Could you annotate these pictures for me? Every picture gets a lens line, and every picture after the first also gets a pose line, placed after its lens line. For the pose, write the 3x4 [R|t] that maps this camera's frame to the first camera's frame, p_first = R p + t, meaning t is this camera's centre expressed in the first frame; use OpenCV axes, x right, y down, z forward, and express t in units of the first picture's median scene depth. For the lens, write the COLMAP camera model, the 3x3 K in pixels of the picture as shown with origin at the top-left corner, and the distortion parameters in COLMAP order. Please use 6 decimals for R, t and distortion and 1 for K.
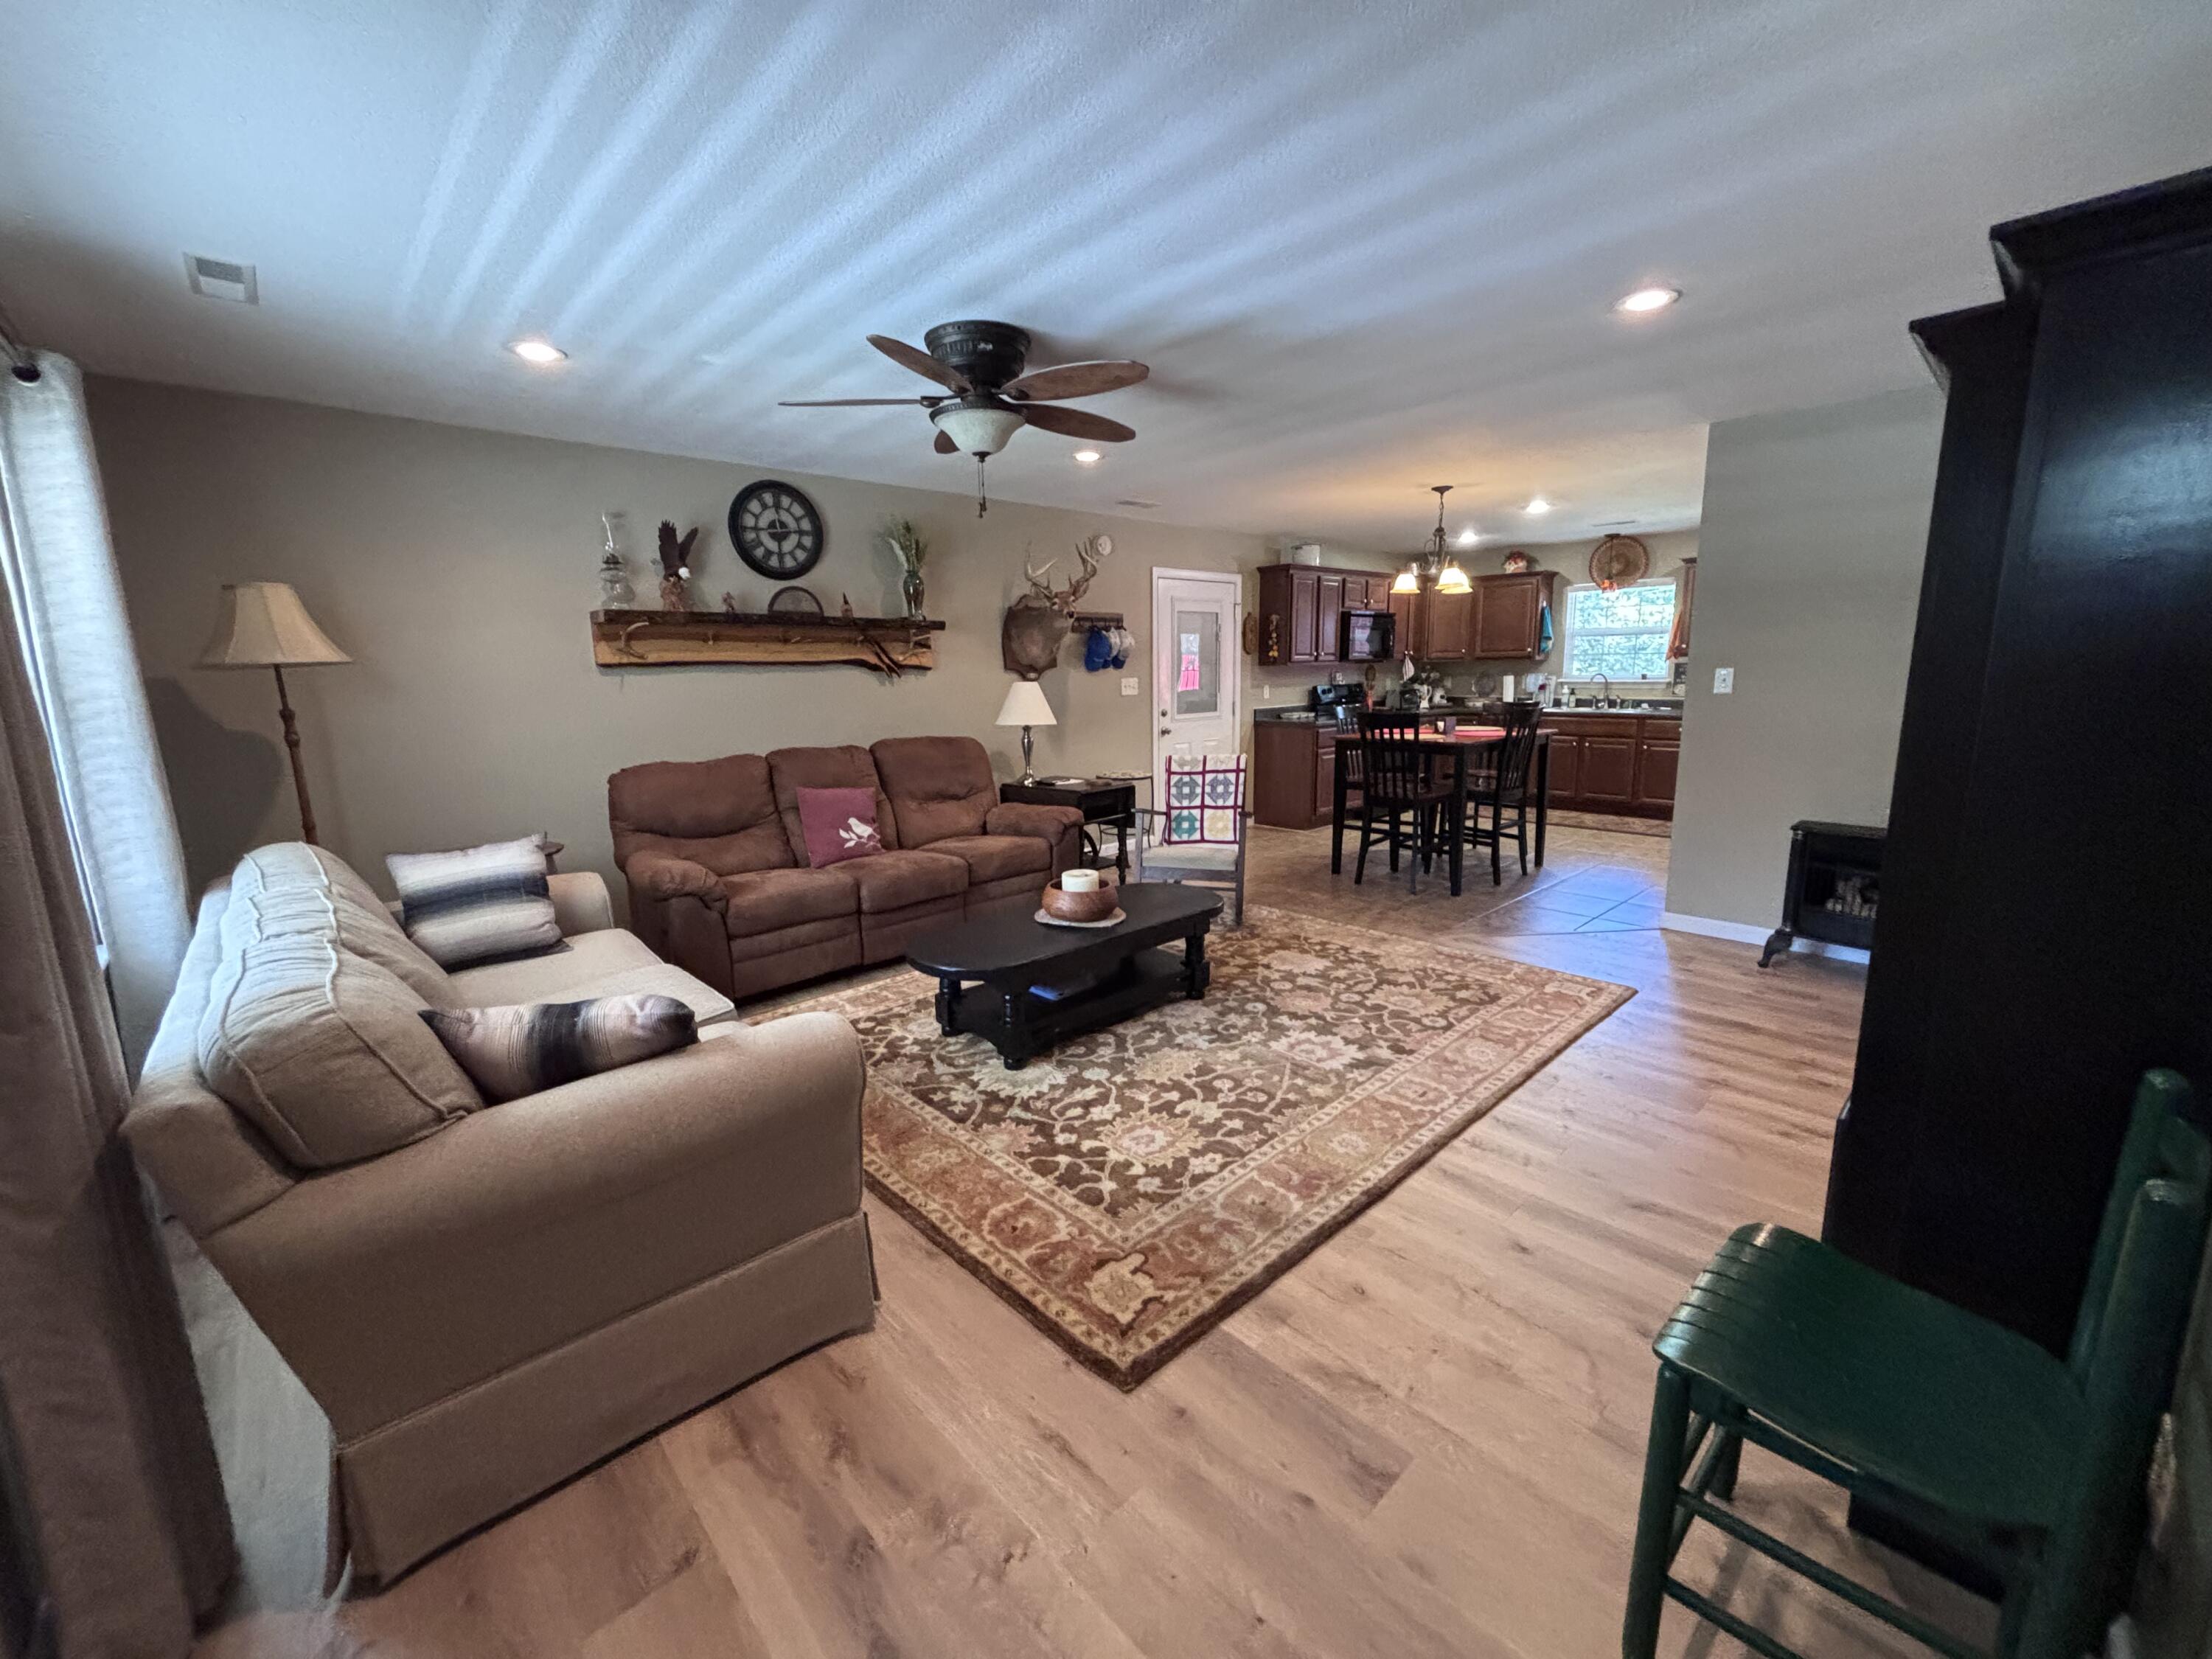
lens RADIAL K [[888.5, 0, 1106.9], [0, 888.5, 832.3], [0, 0, 1]] dist [0.004458, 0.000140]
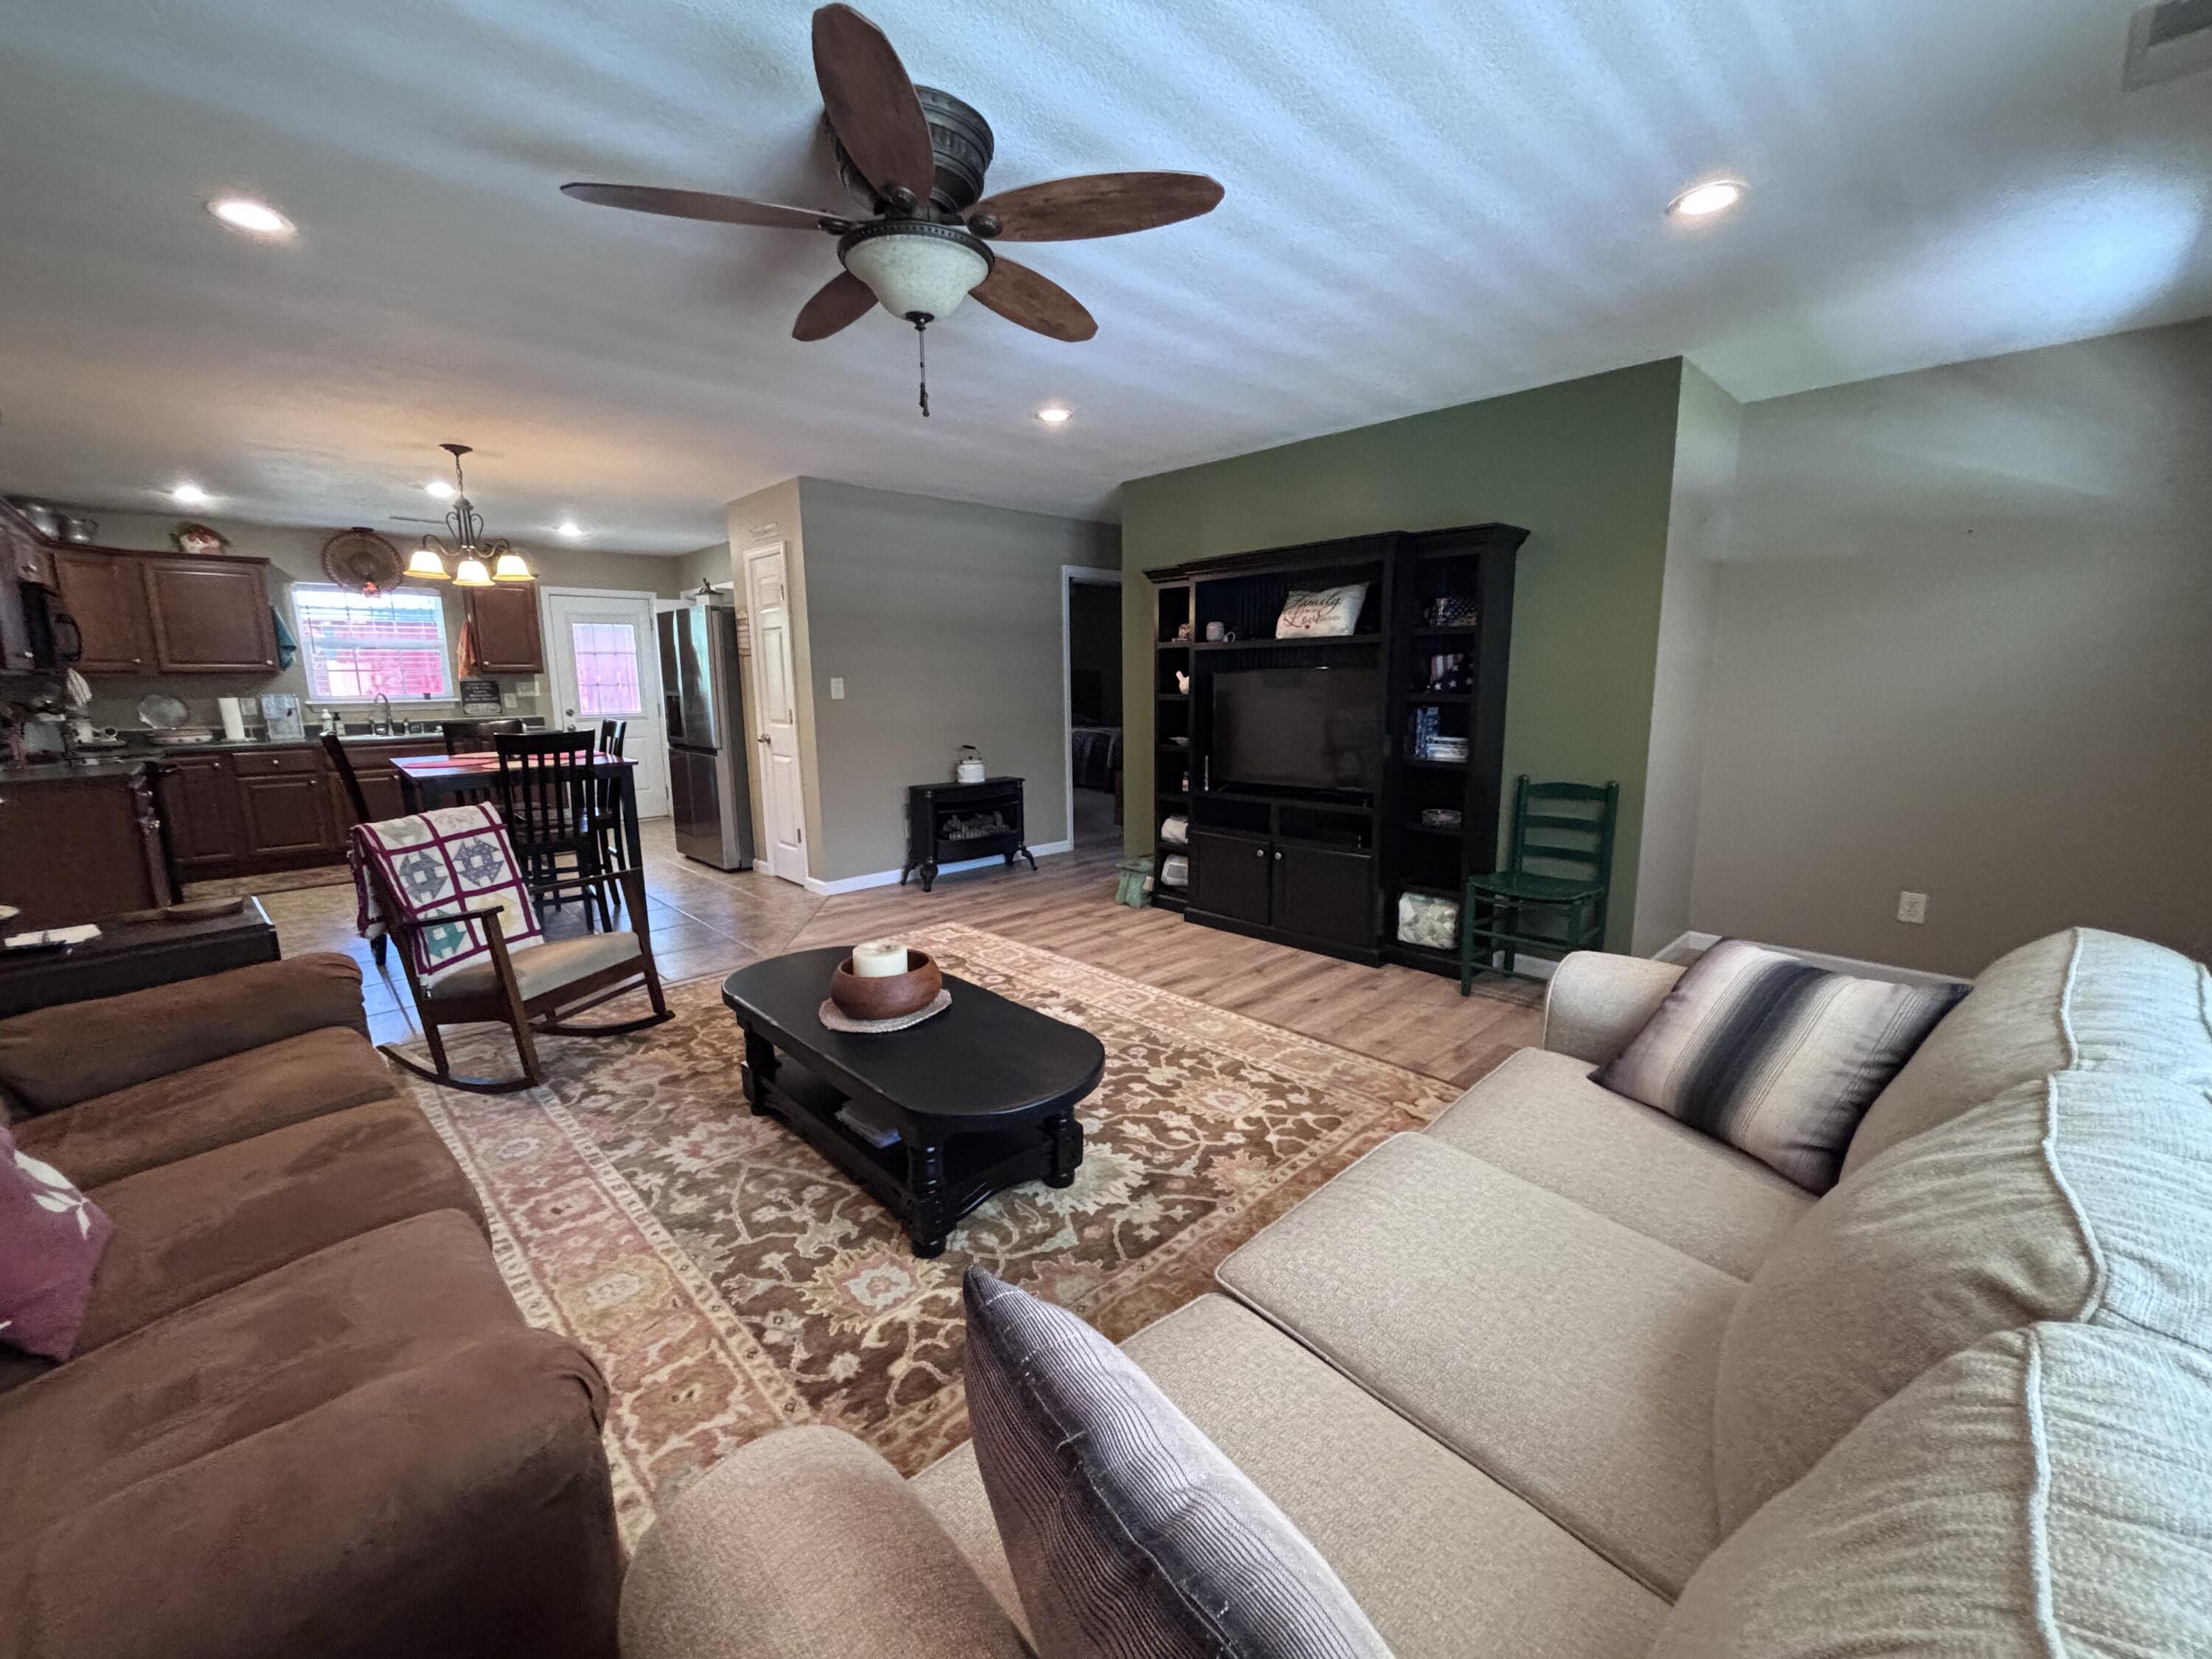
lens RADIAL K [[888.5, 0, 1108.8], [0, 888.5, 818.3], [0, 0, 1]] dist [0.004458, 0.000140]
pose [[-0.017000, -0.141638, 0.989773, -0.855086], [0.195744, 0.970289, 0.142212, -0.138538], [-0.980508, 0.196160, 0.011229, 0.954477]]
